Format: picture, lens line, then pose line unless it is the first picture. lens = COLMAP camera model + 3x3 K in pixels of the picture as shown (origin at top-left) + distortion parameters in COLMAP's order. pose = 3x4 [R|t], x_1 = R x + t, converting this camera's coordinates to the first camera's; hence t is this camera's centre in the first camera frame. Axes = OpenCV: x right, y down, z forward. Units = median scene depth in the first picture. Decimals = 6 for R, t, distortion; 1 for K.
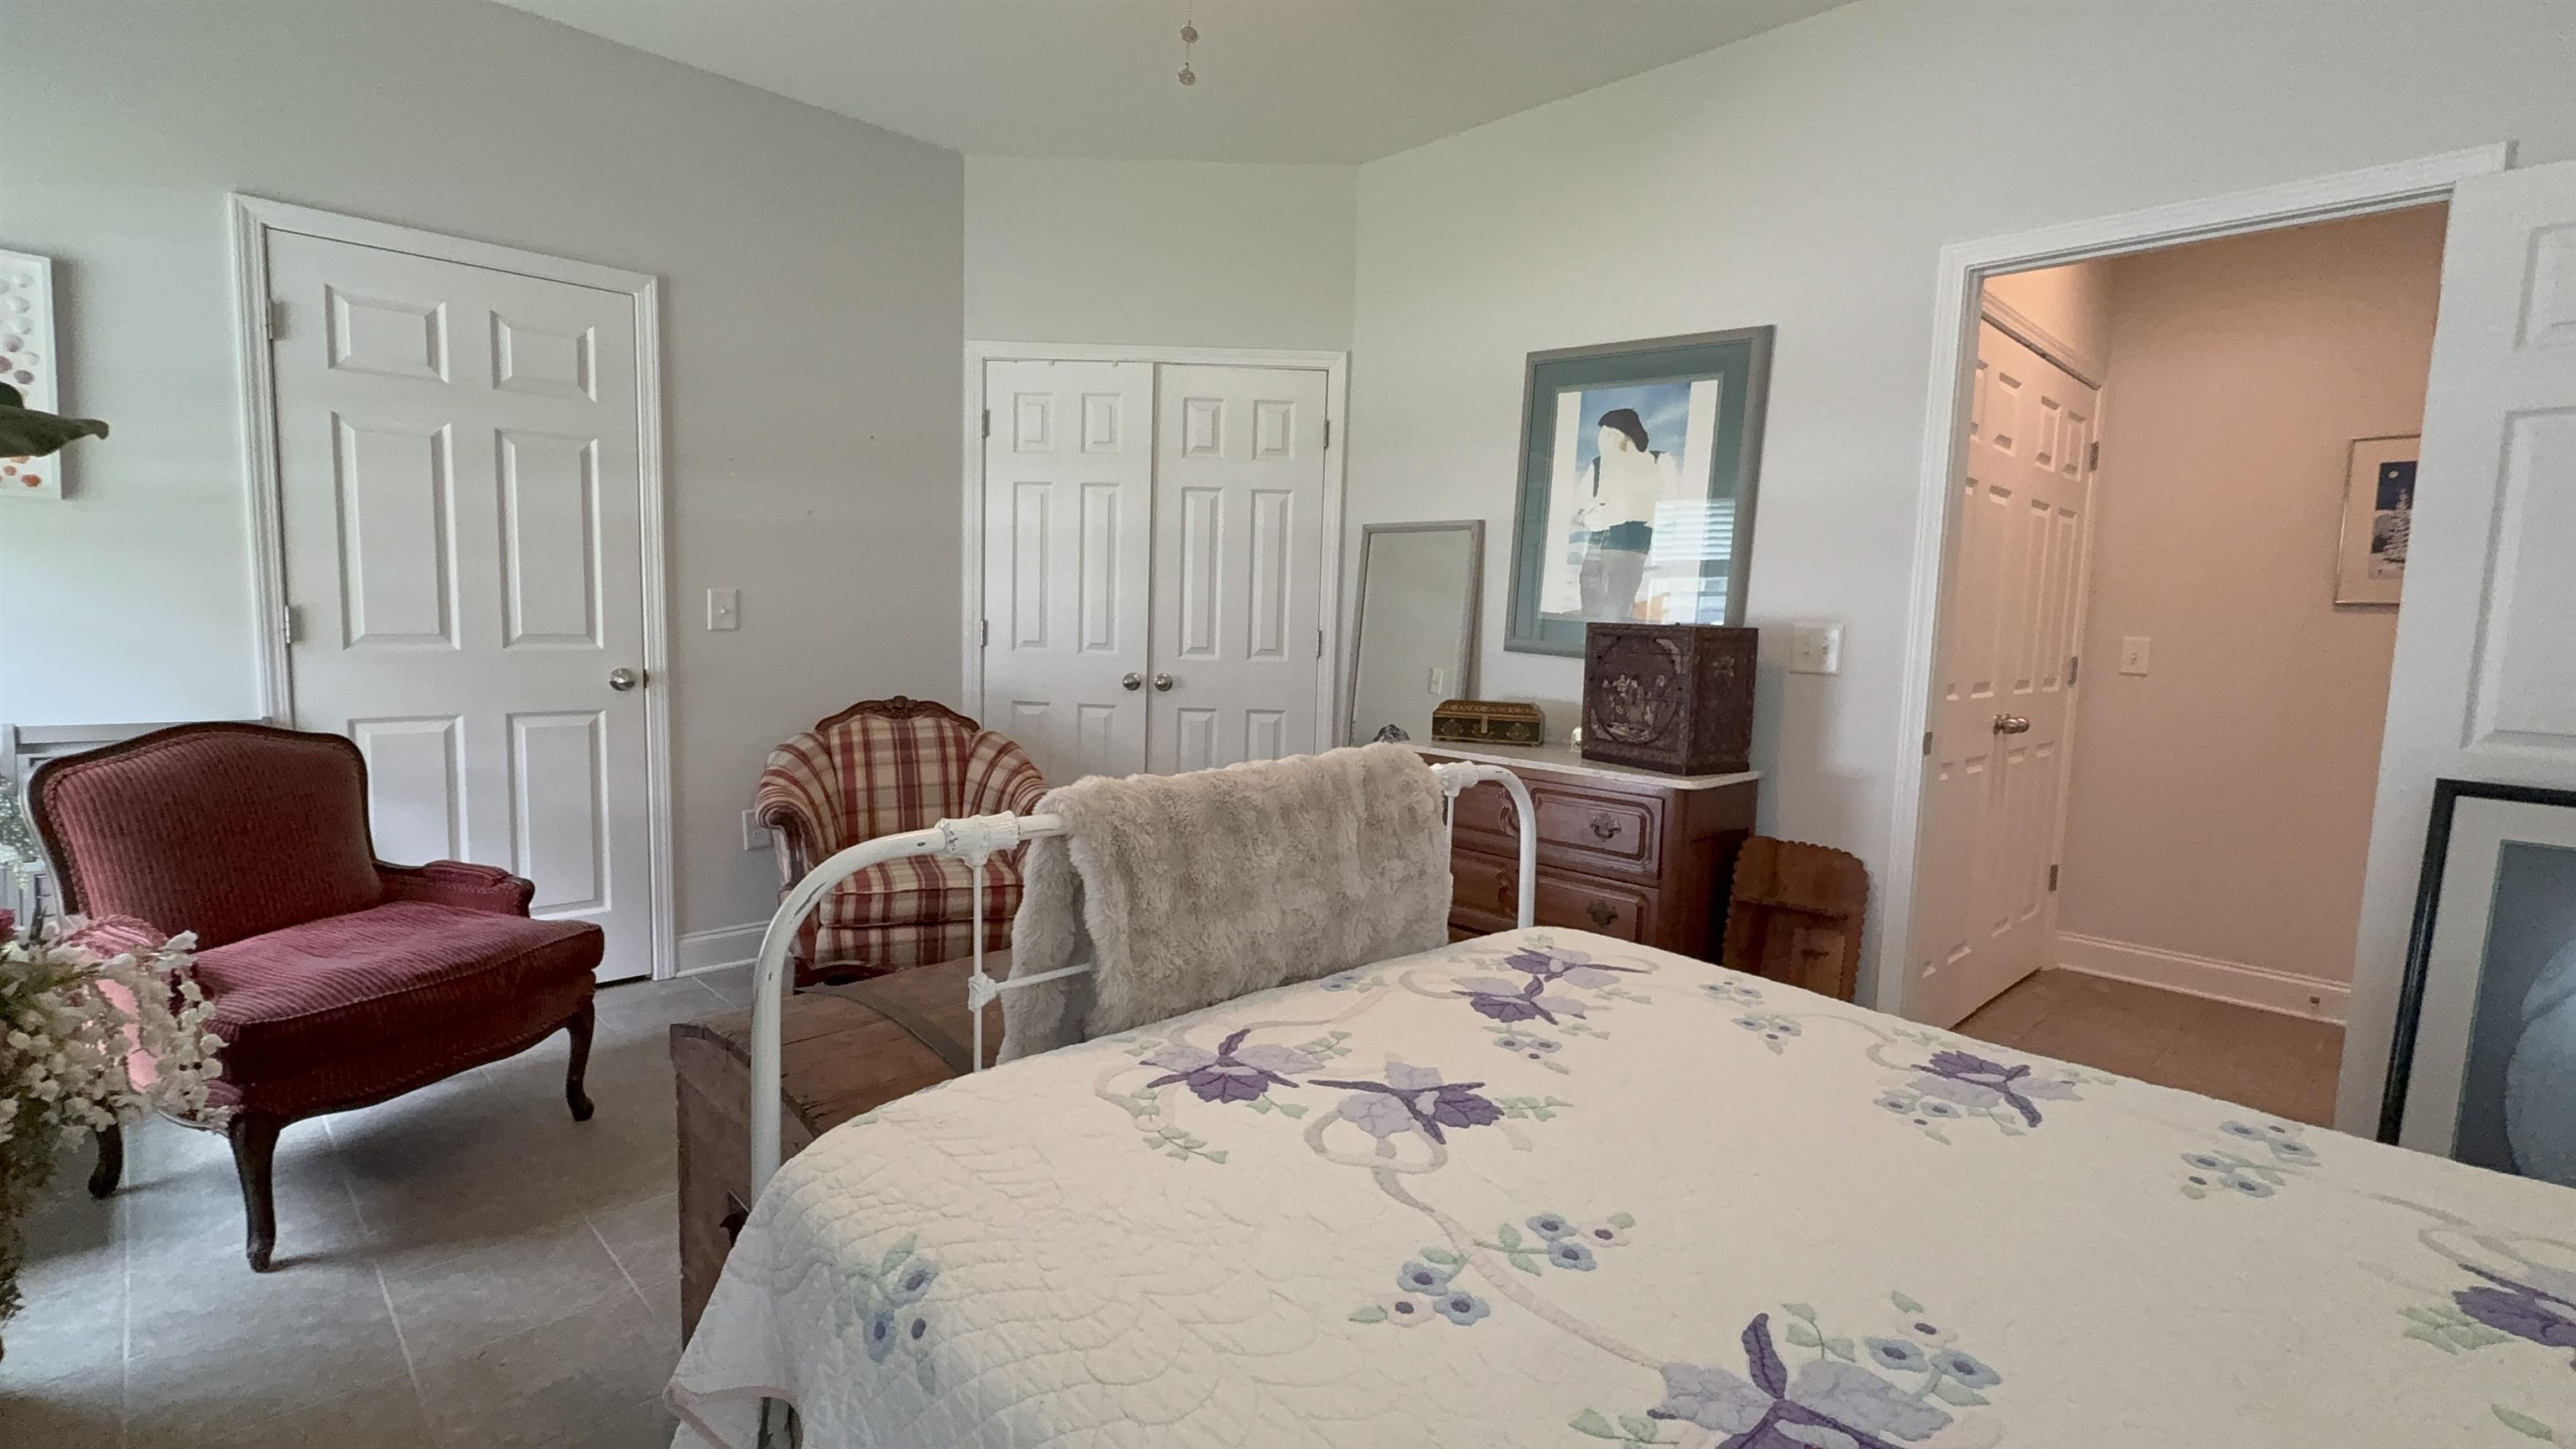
lens RADIAL K [[1176.8, 0, 1283.5], [0, 1176.8, 732.7], [0, 0, 1]] dist [0.002108, -0.001008]
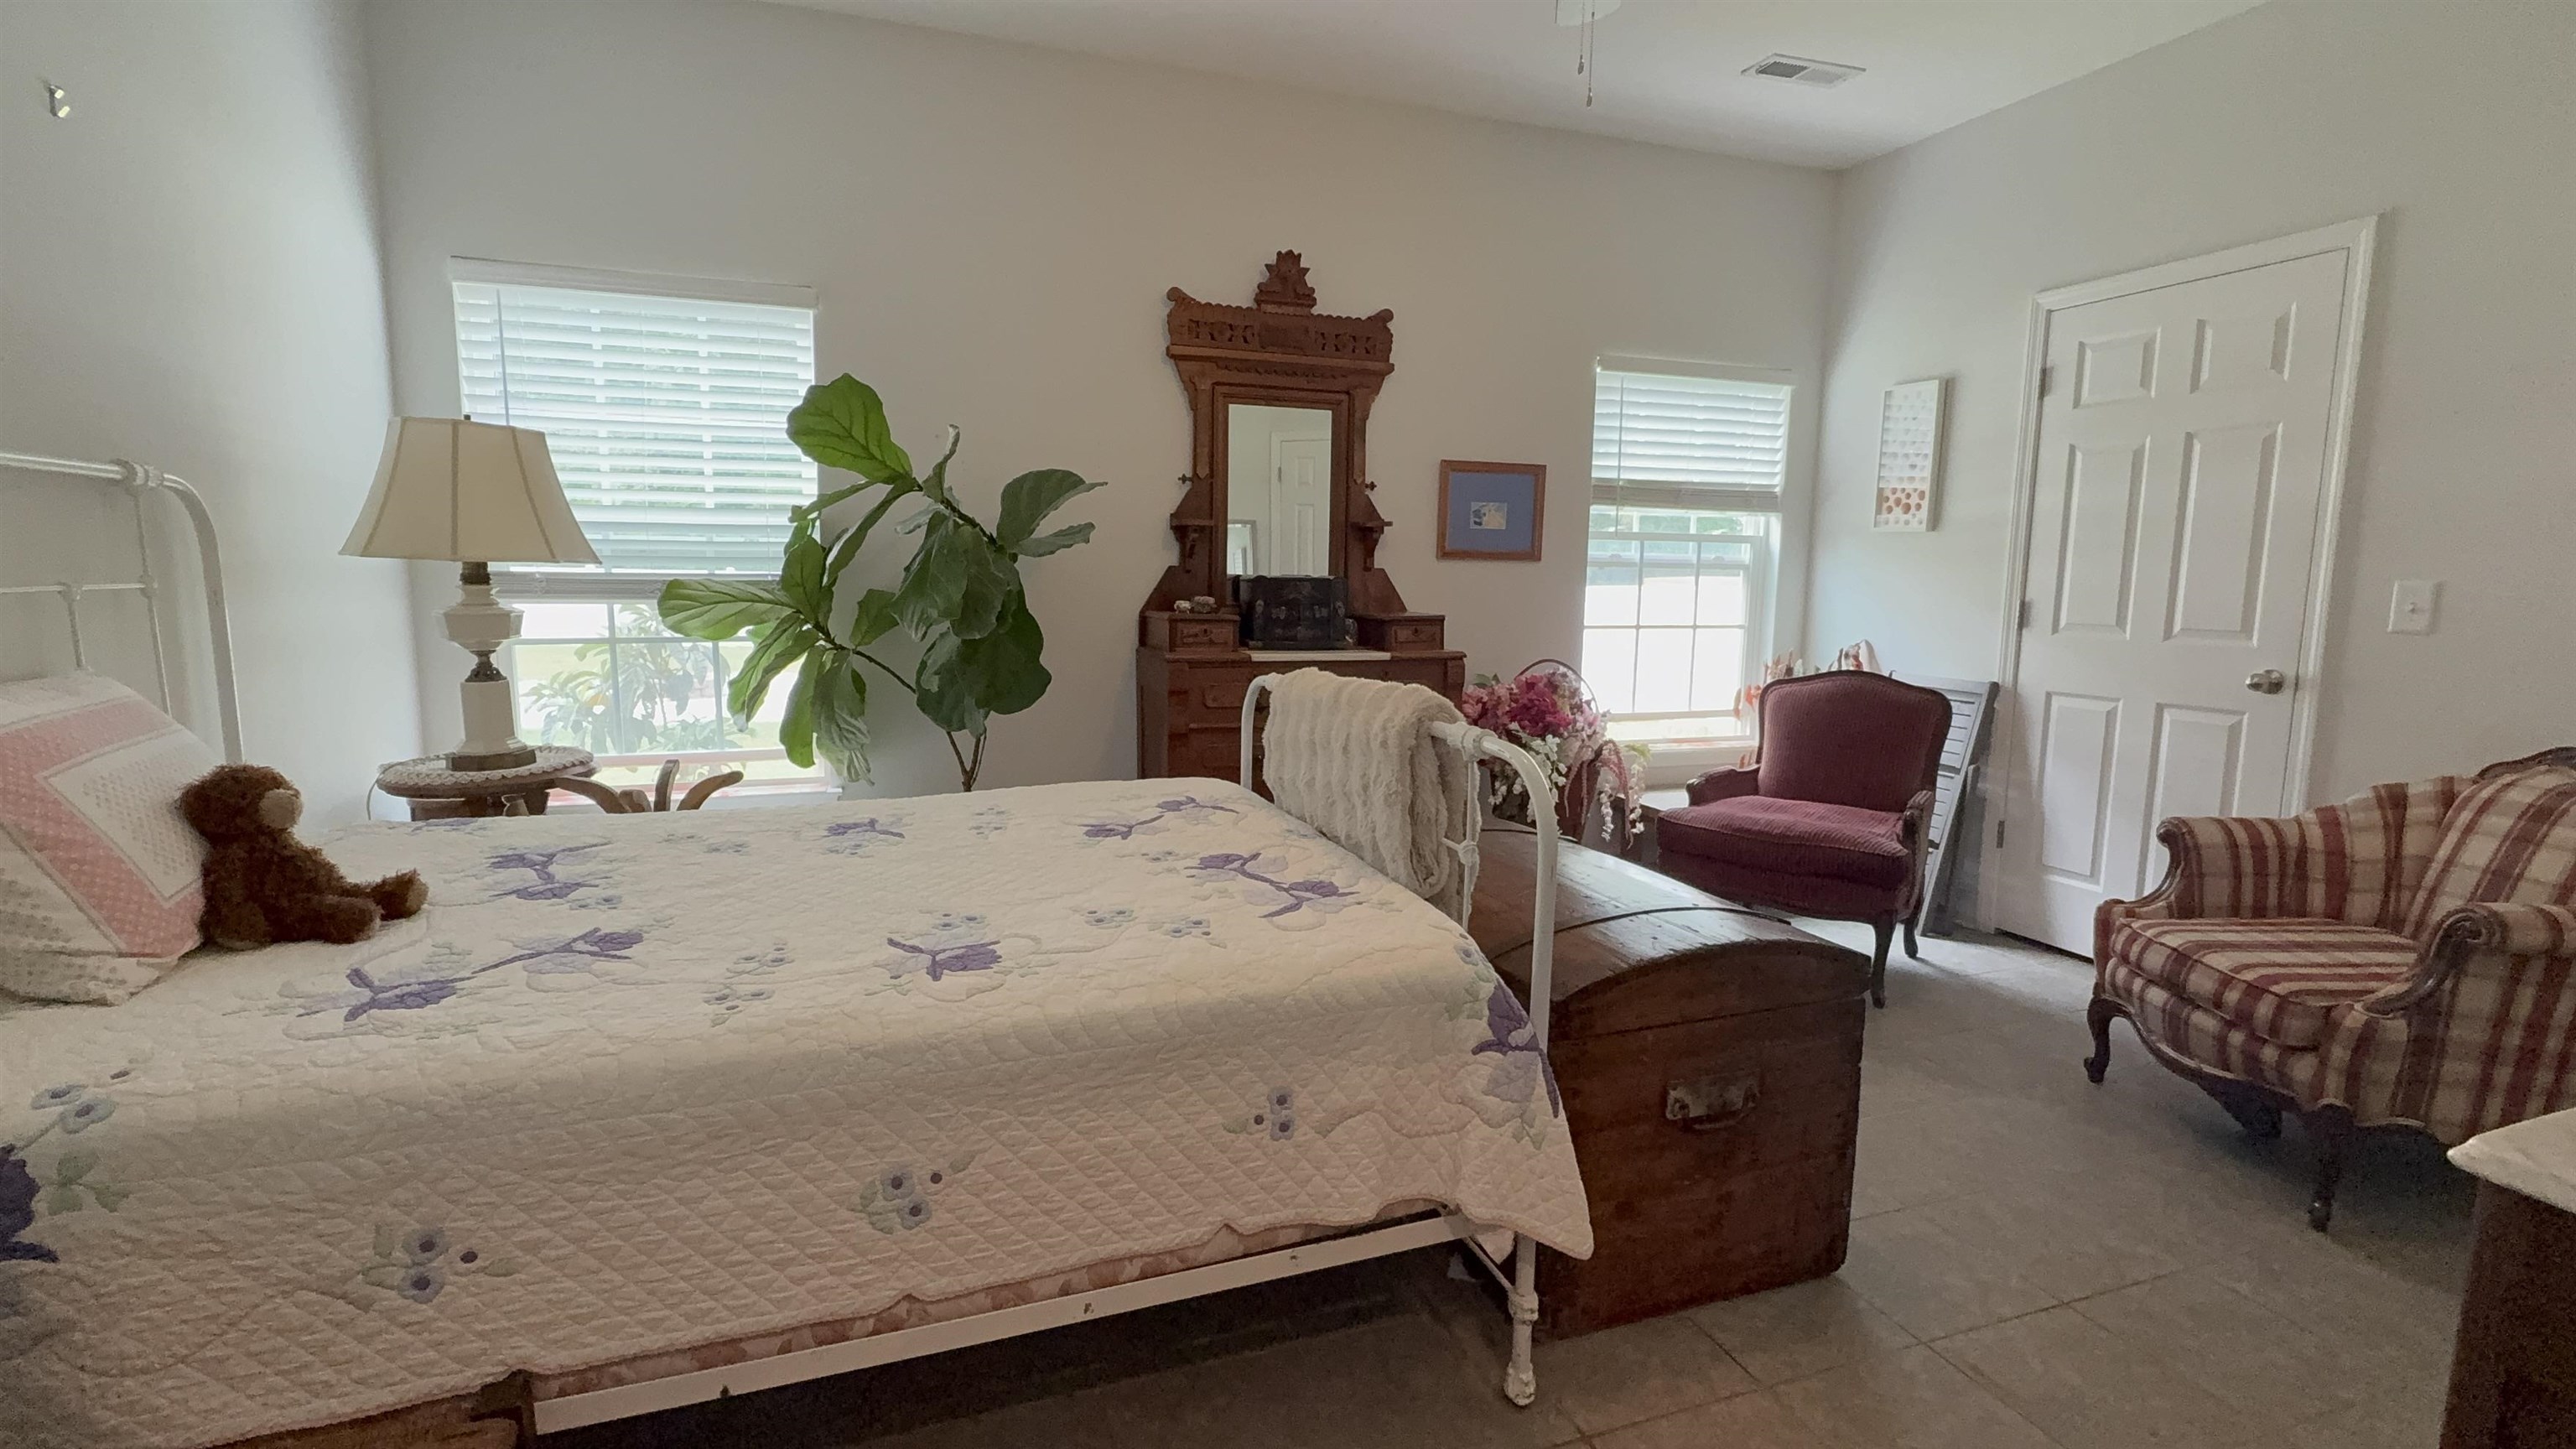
lens RADIAL K [[1176.8, 0, 1285.5], [0, 1176.8, 723.3], [0, 0, 1]] dist [0.002108, -0.001008]
pose [[-0.416215, 0.081428, -0.905613, 0.683231], [-0.121701, 0.982032, 0.144232, -0.060766], [0.901085, 0.170245, -0.398827, 0.792622]]
